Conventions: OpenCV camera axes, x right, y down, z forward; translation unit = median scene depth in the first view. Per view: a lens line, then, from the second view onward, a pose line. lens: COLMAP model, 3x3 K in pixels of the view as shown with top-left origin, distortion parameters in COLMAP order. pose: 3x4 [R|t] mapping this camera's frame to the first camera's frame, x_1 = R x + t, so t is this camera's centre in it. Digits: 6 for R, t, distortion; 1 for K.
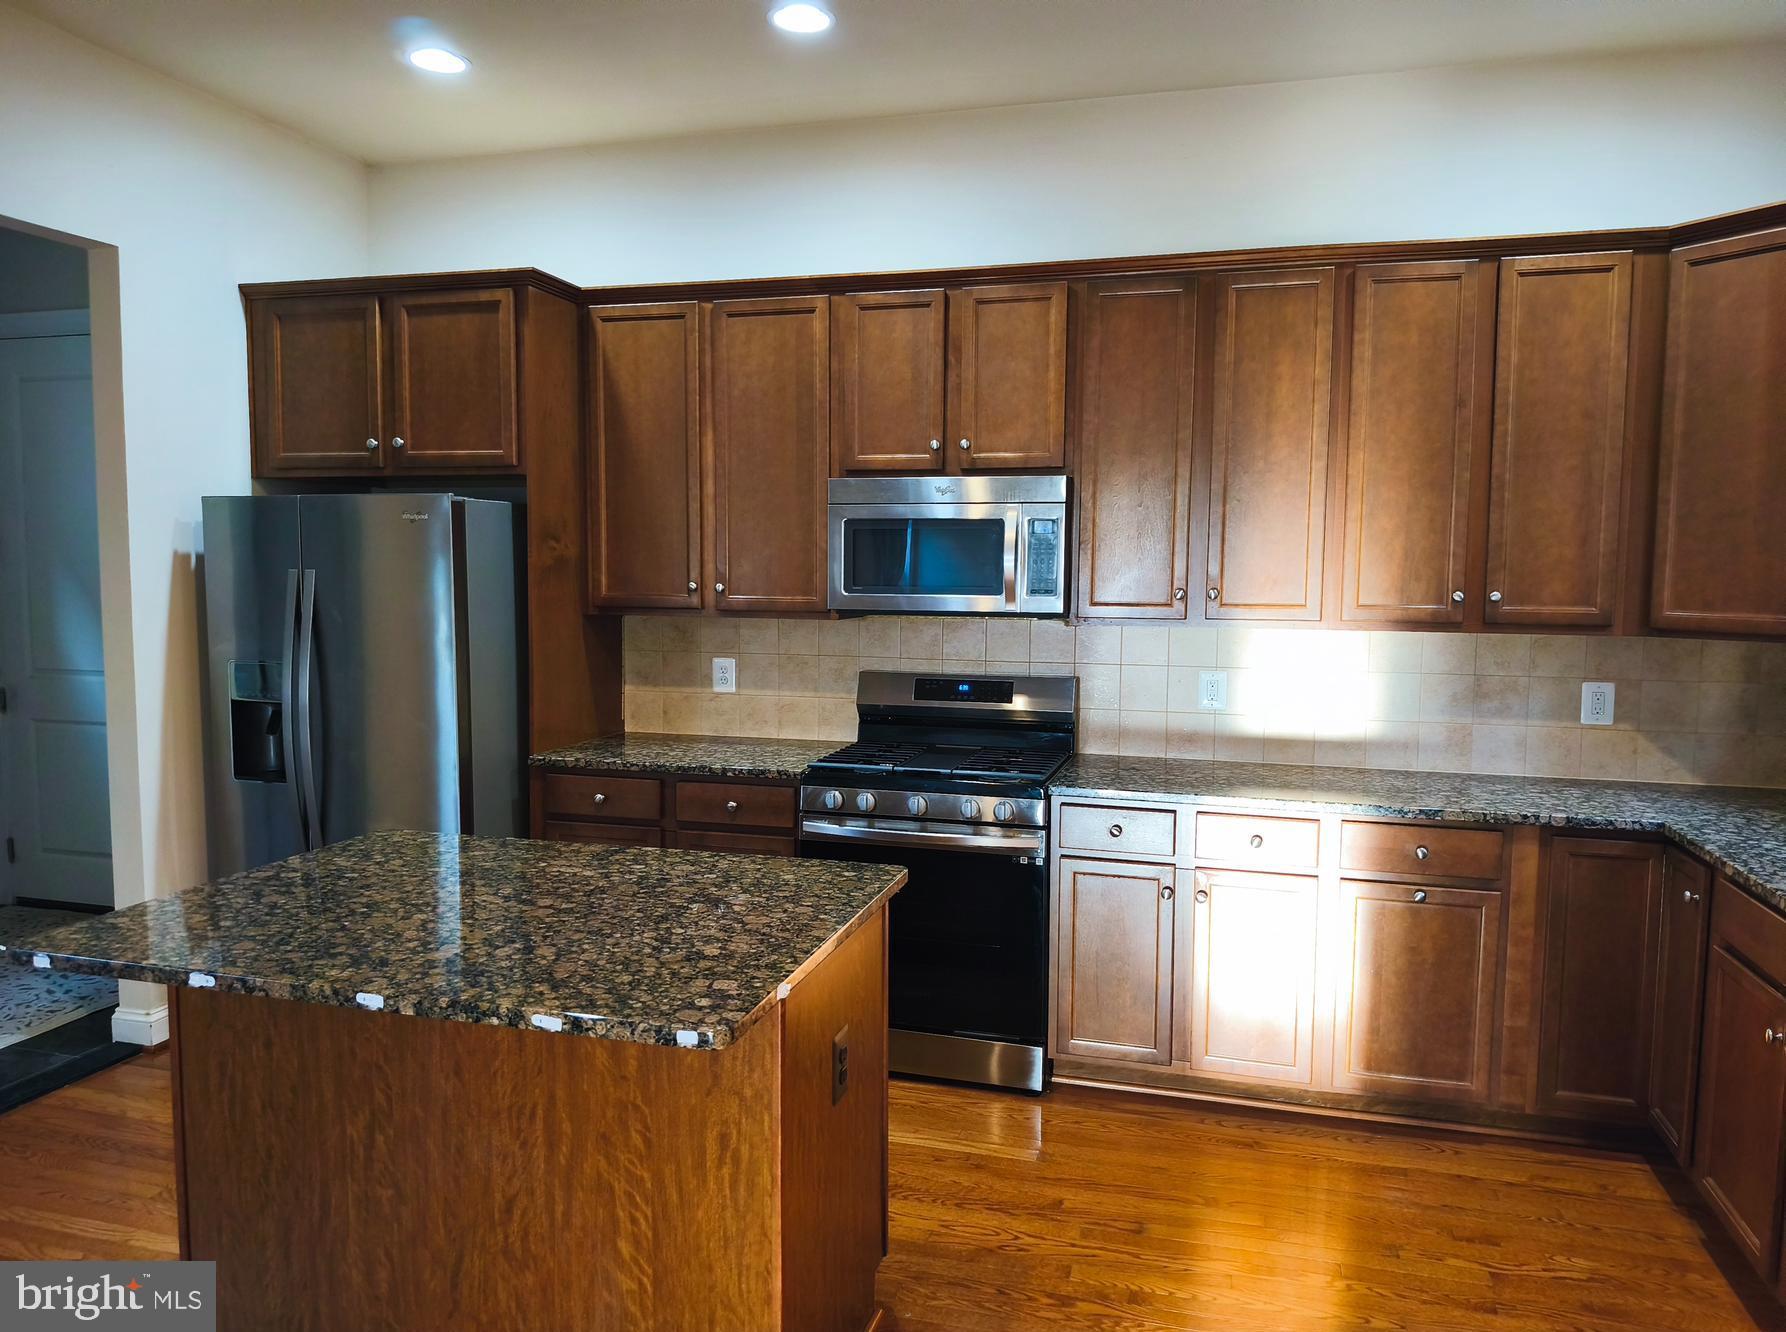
lens RADIAL K [[1222.2, 0, 901.7], [0, 1222.2, 666.0], [0, 0, 1]] dist [0.124952, -0.231009]
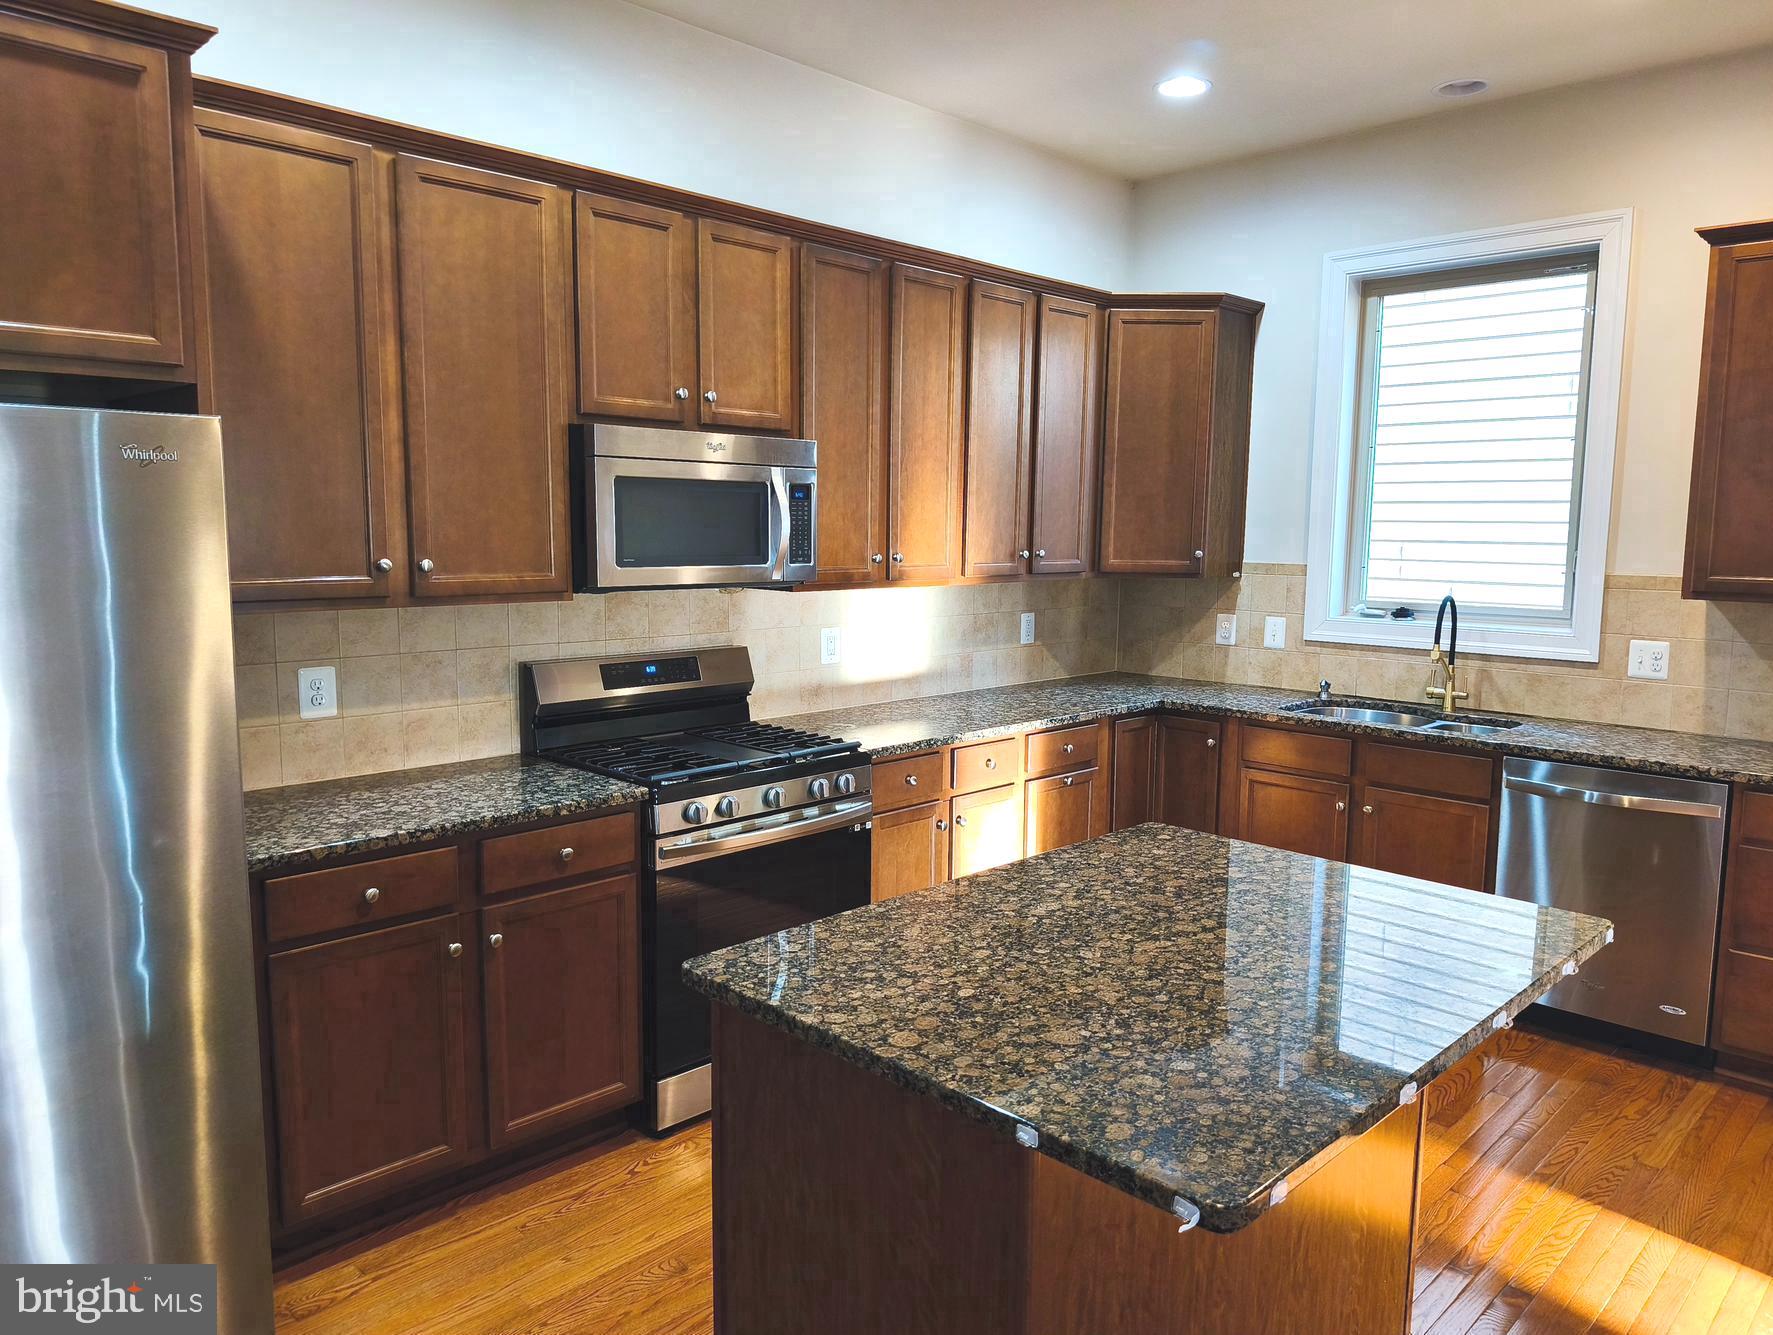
lens RADIAL K [[1214.3, 0, 891.4], [0, 1214.3, 675.6], [0, 0, 1]] dist [0.053418, -0.095779]
pose [[0.488830, -0.112914, 0.865041, -0.686037], [0.066700, 0.993523, 0.091993, -0.051586], [-0.869825, 0.012730, 0.493195, 0.453373]]
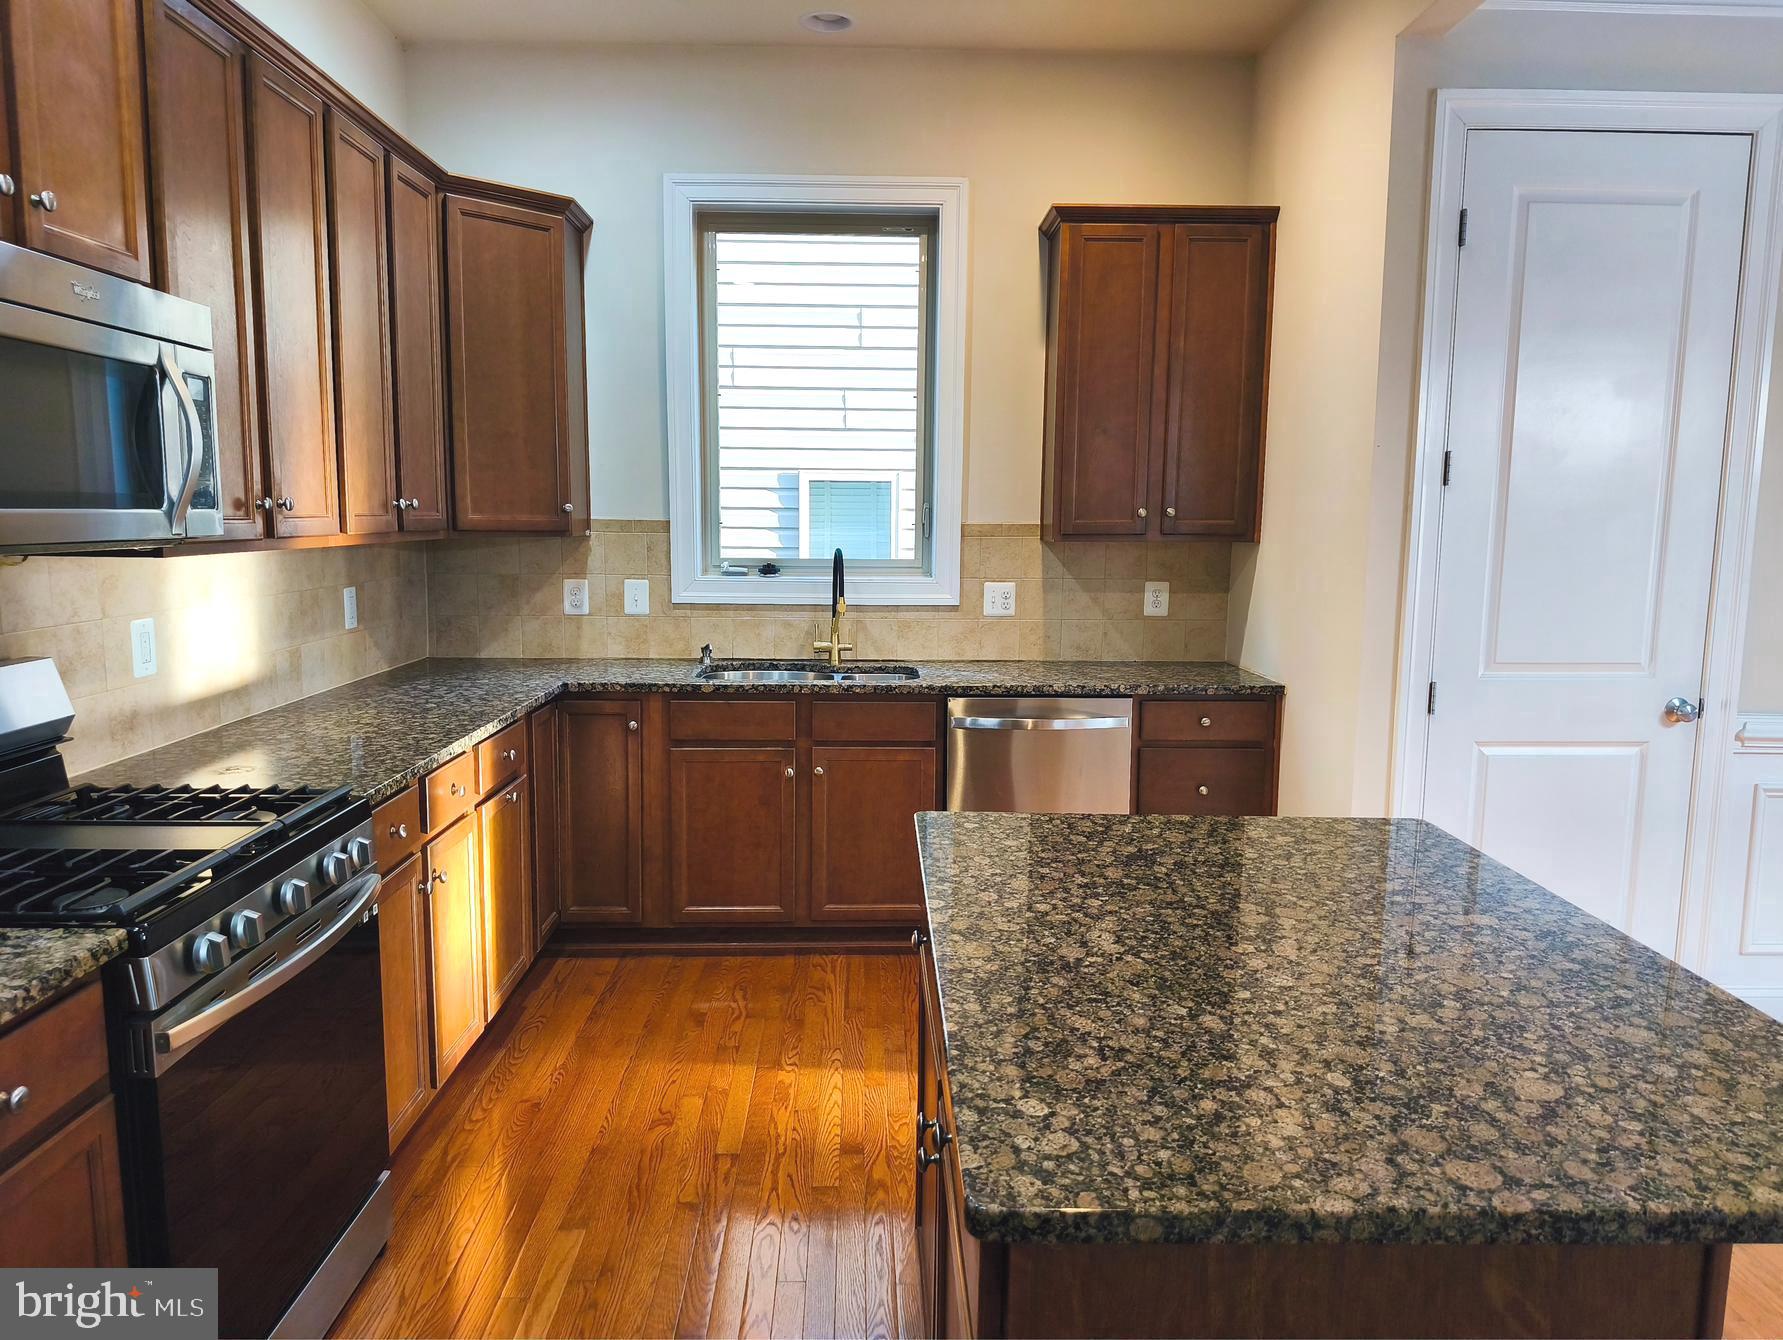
lens RADIAL K [[1221.2, 0, 896.4], [0, 1221.2, 678.2], [0, 0, 1]] dist [0.053418, -0.095779]
pose [[-0.291113, -0.139743, 0.946428, -0.542615], [0.066195, 0.983961, 0.165646, -0.051187], [-0.954396, 0.110870, -0.277193, 0.840804]]
